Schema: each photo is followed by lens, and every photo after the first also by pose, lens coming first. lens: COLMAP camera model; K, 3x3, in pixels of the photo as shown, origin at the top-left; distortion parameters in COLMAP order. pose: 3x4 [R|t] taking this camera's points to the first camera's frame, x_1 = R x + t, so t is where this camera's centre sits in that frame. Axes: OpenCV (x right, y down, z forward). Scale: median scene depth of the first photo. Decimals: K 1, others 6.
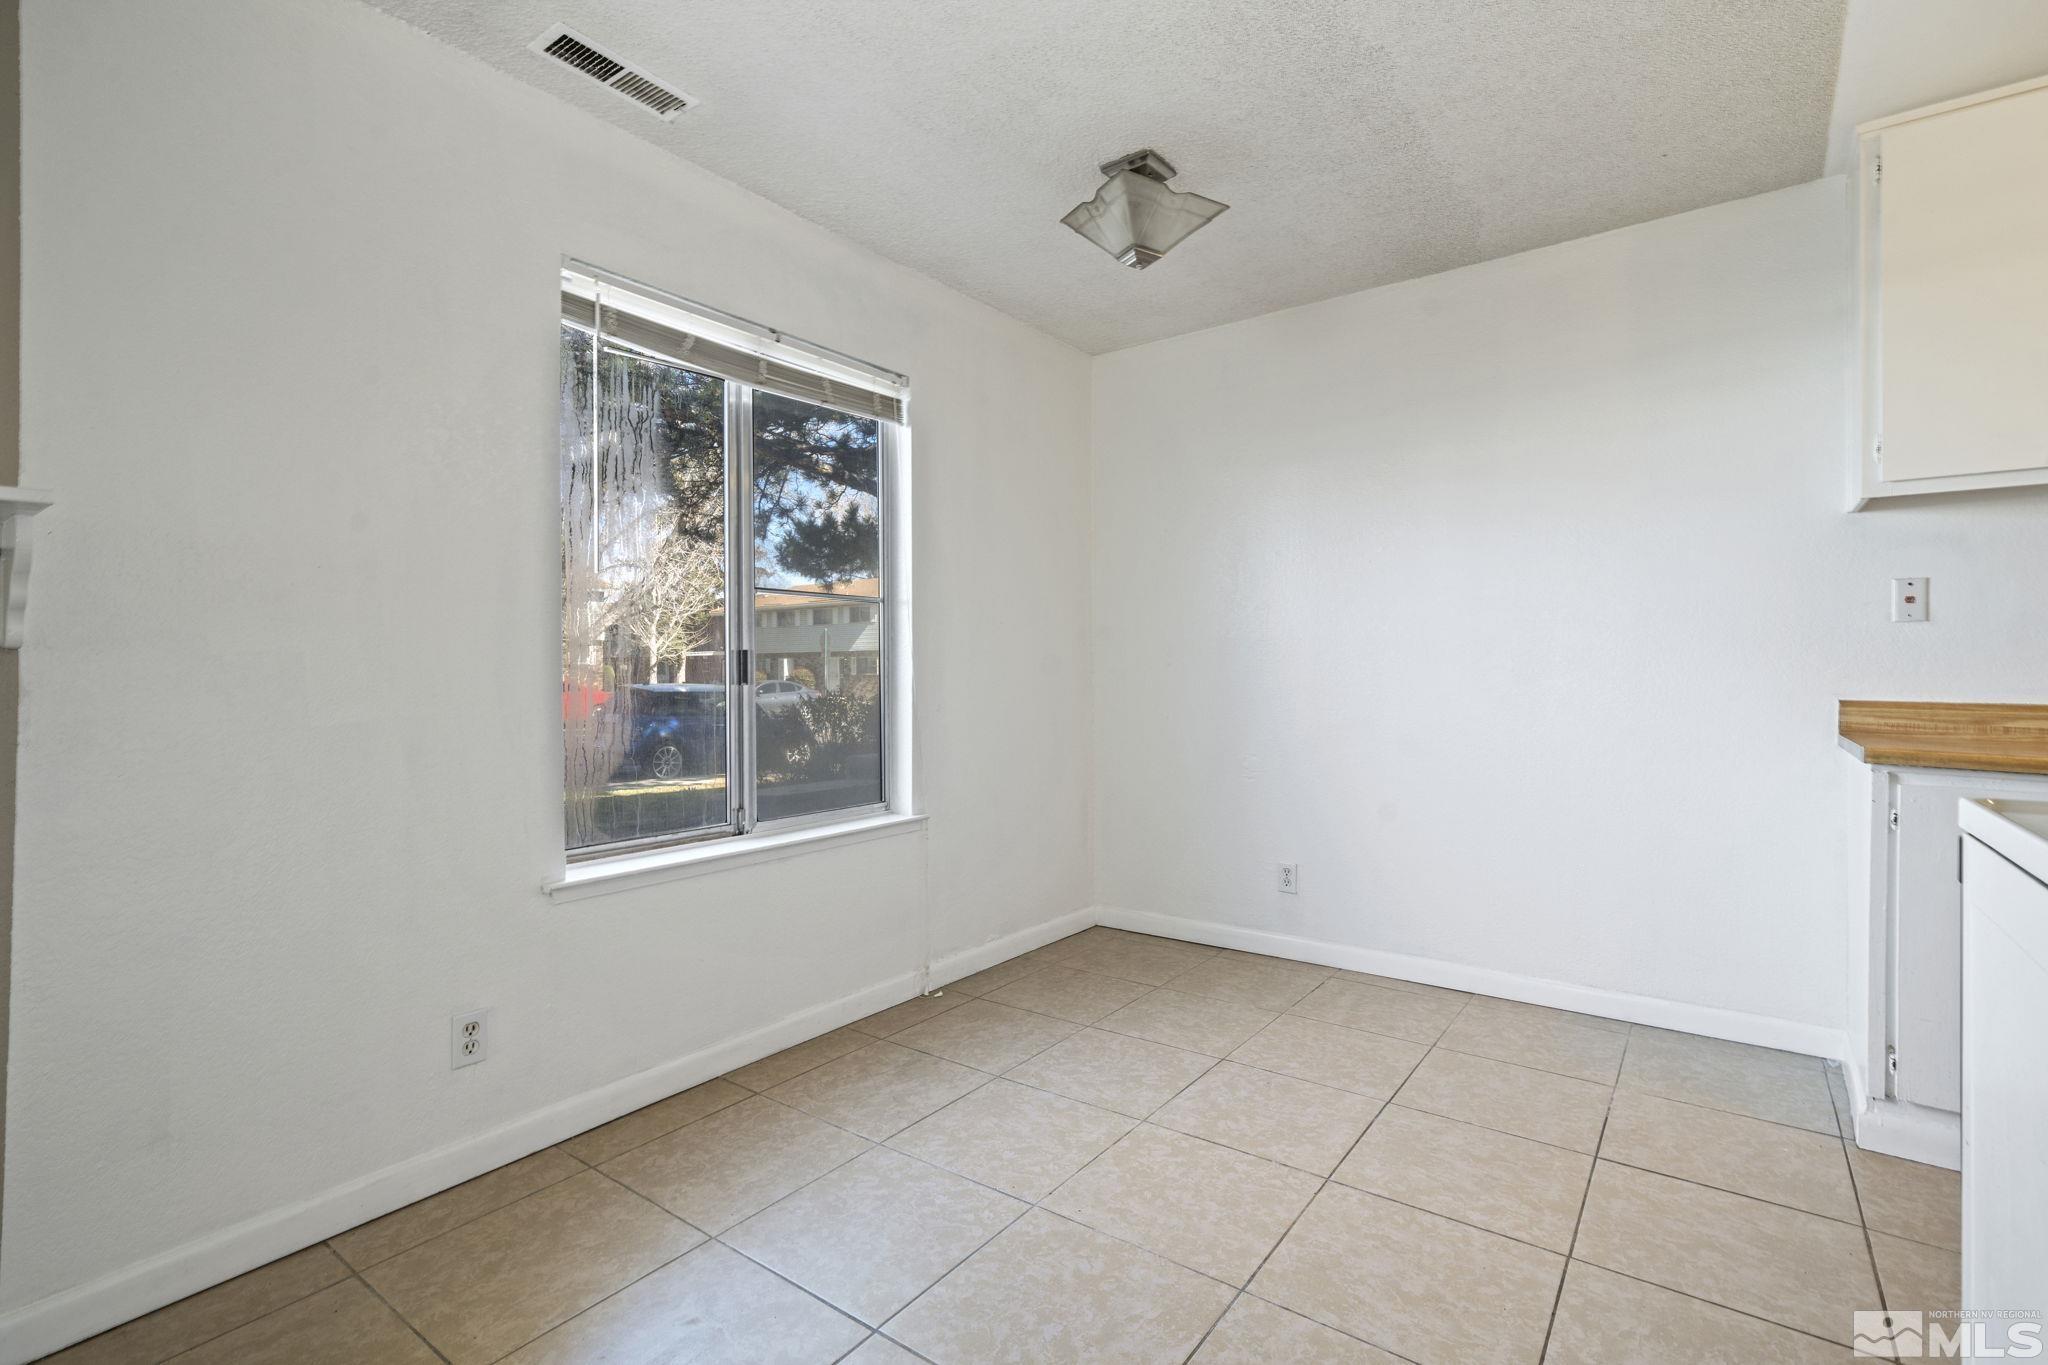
lens RADIAL K [[944.1, 0, 1026.8], [0, 944.1, 677.3], [0, 0, 1]] dist [0.000189, -0.000082]
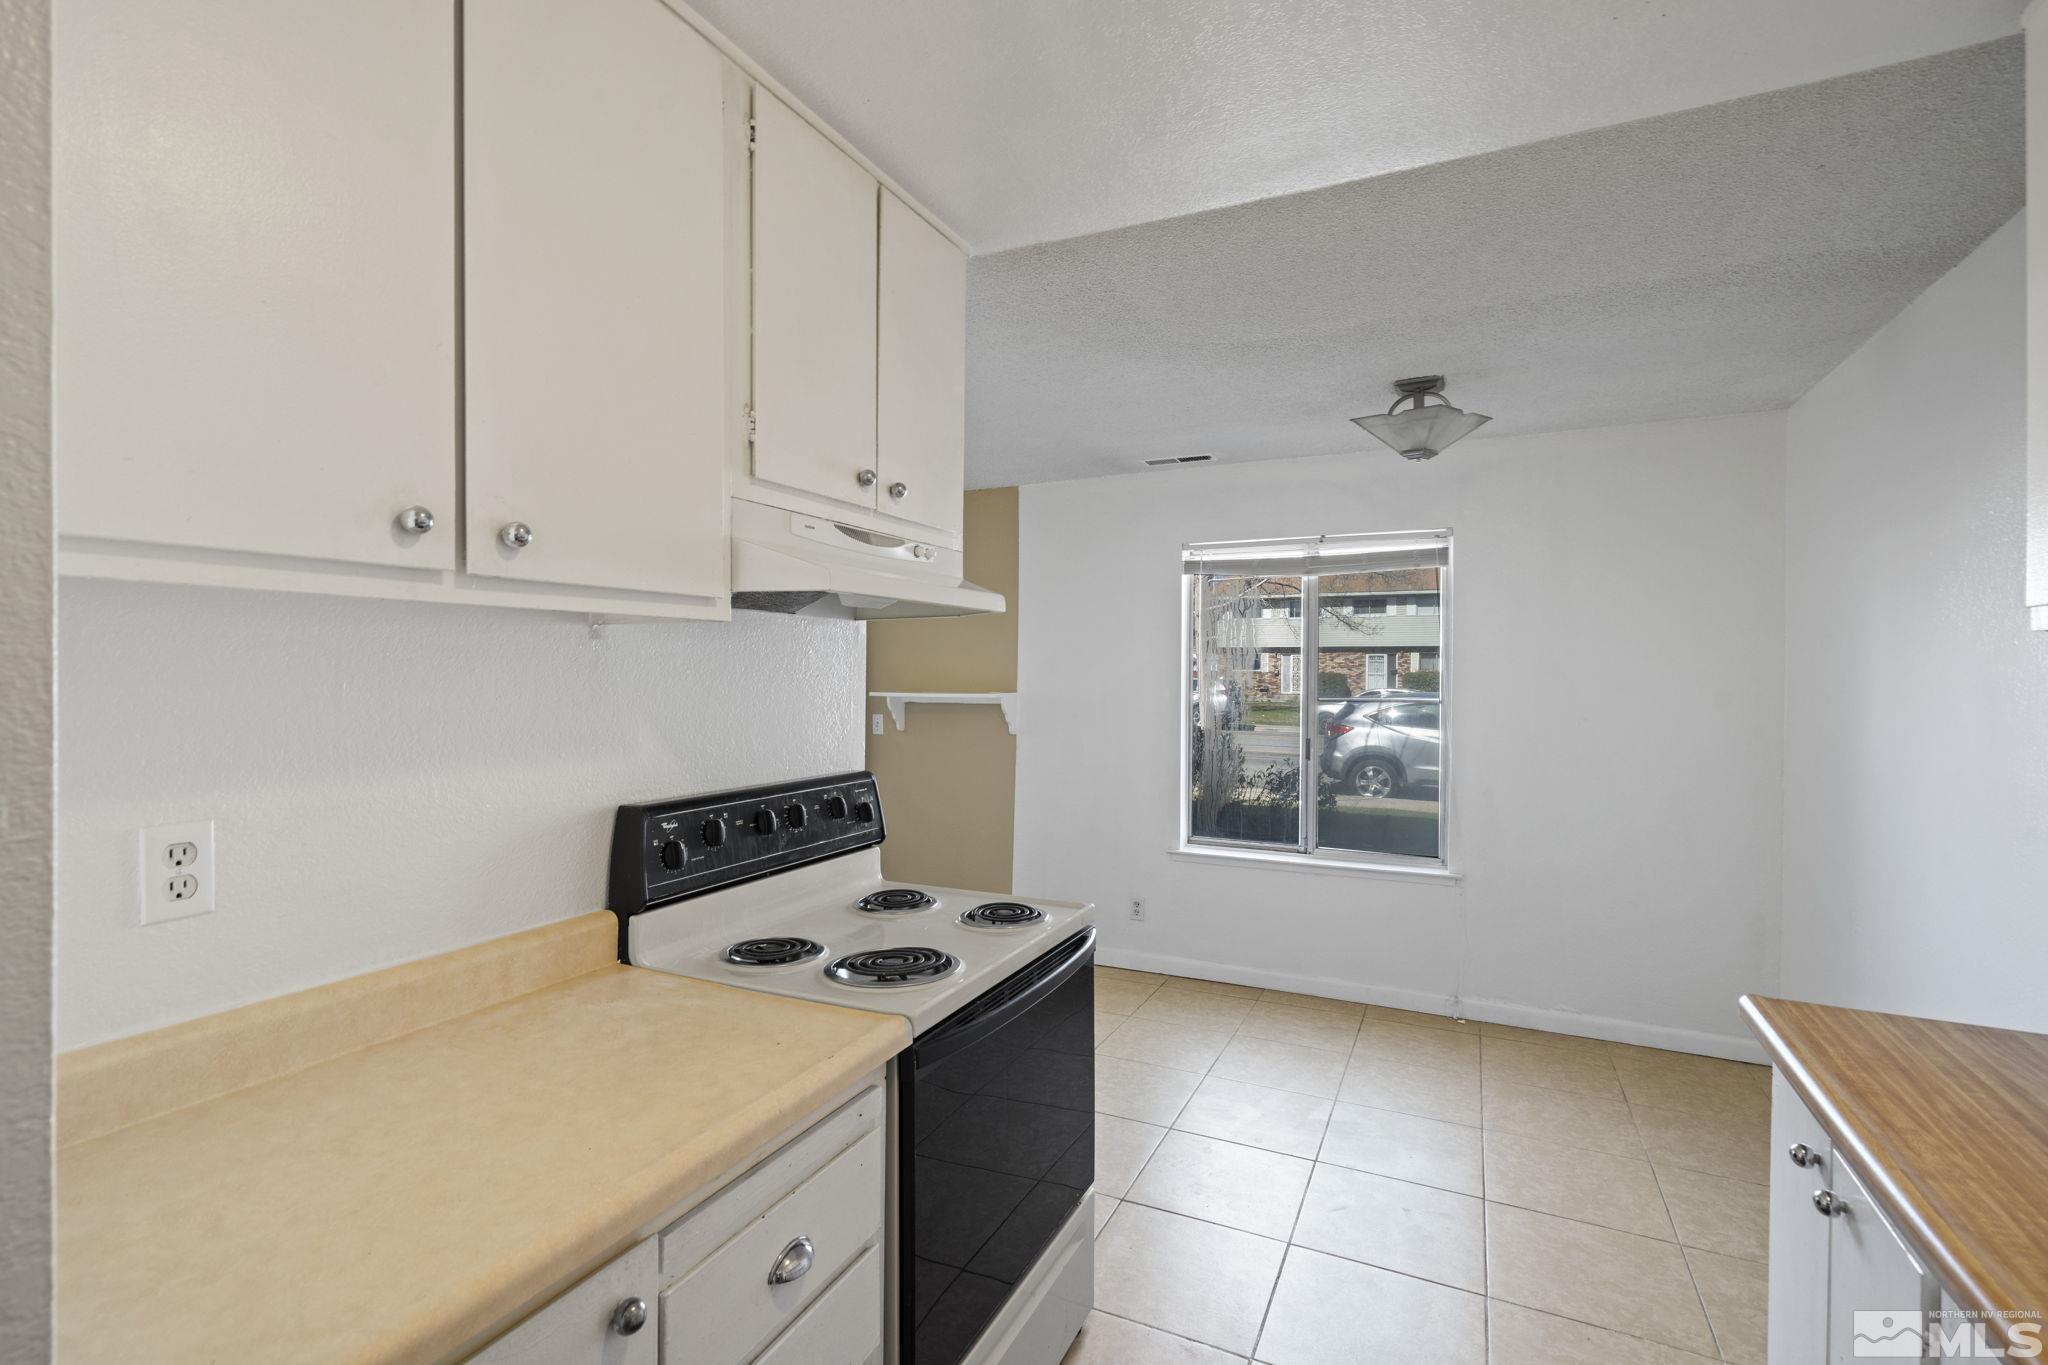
lens RADIAL K [[941.6, 0, 1024.0], [0, 941.6, 682.5], [0, 0, 1]] dist [0.015780, 0.000452]
pose [[0.194958, 0.013840, -0.980714, 1.274327], [-0.014910, 0.999827, 0.011146, -0.146360], [0.980698, 0.012449, 0.195131, 0.234810]]
